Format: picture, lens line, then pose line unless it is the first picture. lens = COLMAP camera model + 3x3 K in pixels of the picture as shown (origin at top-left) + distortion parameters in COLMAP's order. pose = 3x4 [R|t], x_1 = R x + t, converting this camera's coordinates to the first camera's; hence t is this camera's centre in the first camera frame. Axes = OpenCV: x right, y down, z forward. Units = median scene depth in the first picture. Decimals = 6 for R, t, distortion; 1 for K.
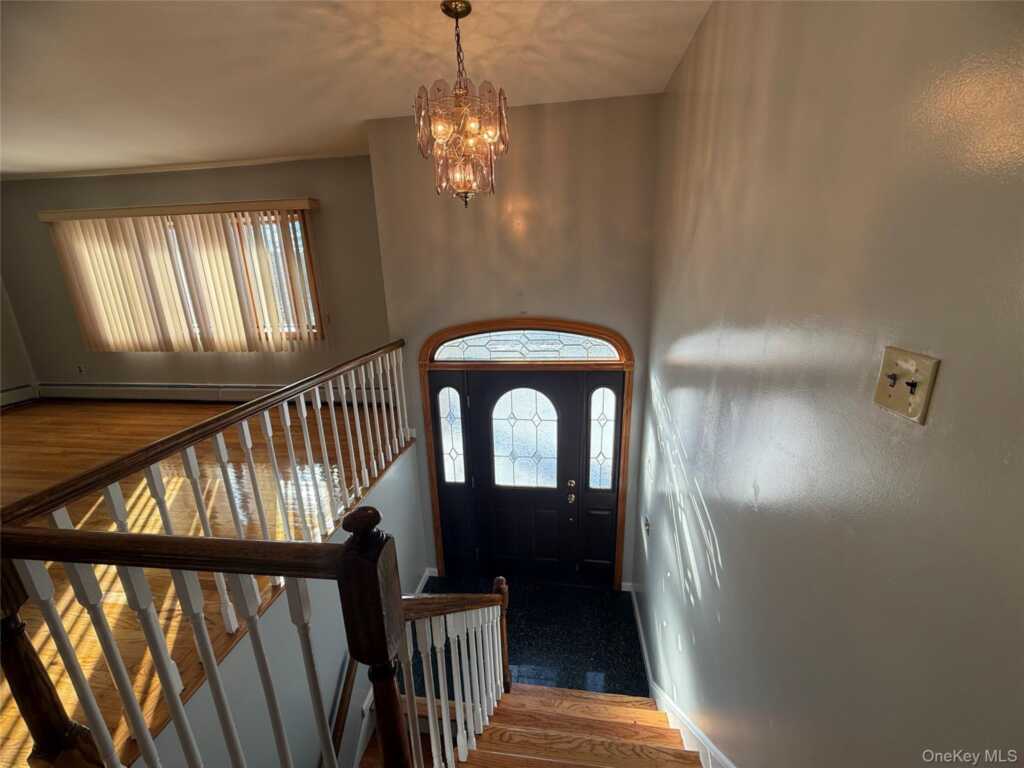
lens RADIAL K [[409.4, 0, 510.4], [0, 409.4, 377.0], [0, 0, 1]] dist [0.000302, -0.000377]
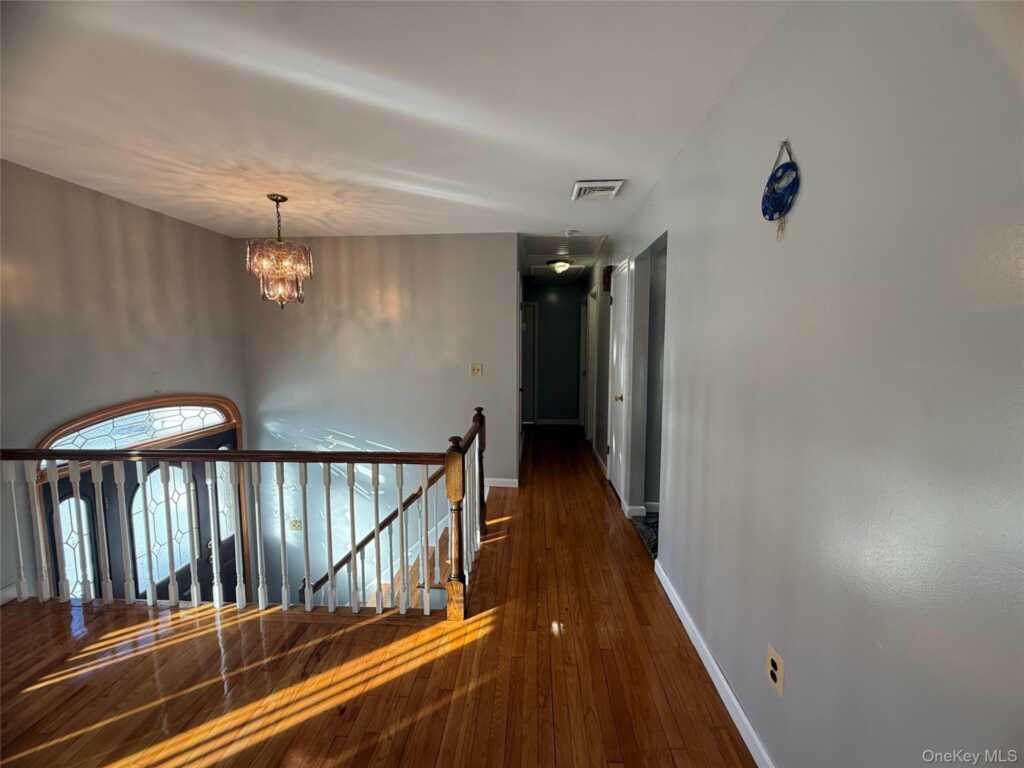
lens RADIAL K [[409.4, 0, 507.7], [0, 409.4, 381.9], [0, 0, 1]] dist [0.000302, -0.000377]
pose [[-0.073866, -0.064043, 0.995210, -1.027382], [0.257542, 0.962860, 0.081077, -0.038288], [-0.963440, 0.262297, -0.054629, 0.205147]]
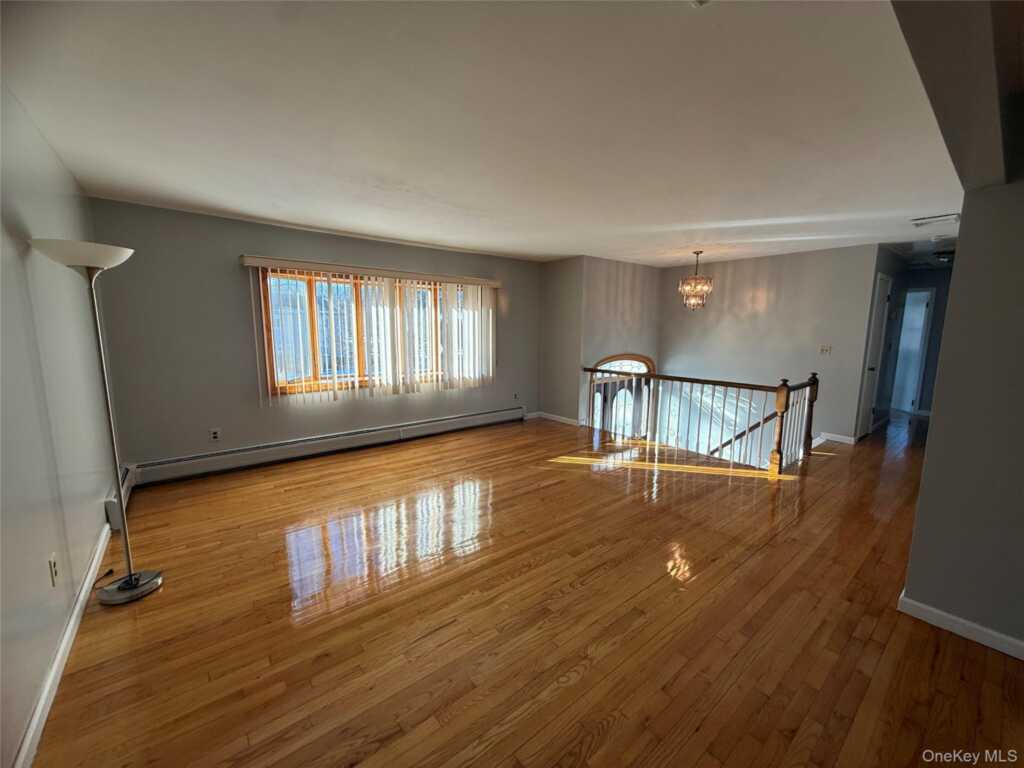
lens RADIAL K [[409.4, 0, 510.3], [0, 409.4, 380.8], [0, 0, 1]] dist [0.000302, -0.000377]
pose [[0.681723, -0.063665, 0.728835, -1.894498], [0.158543, 0.985390, -0.062220, 0.028144], [-0.714225, 0.157968, 0.681857, 0.012978]]
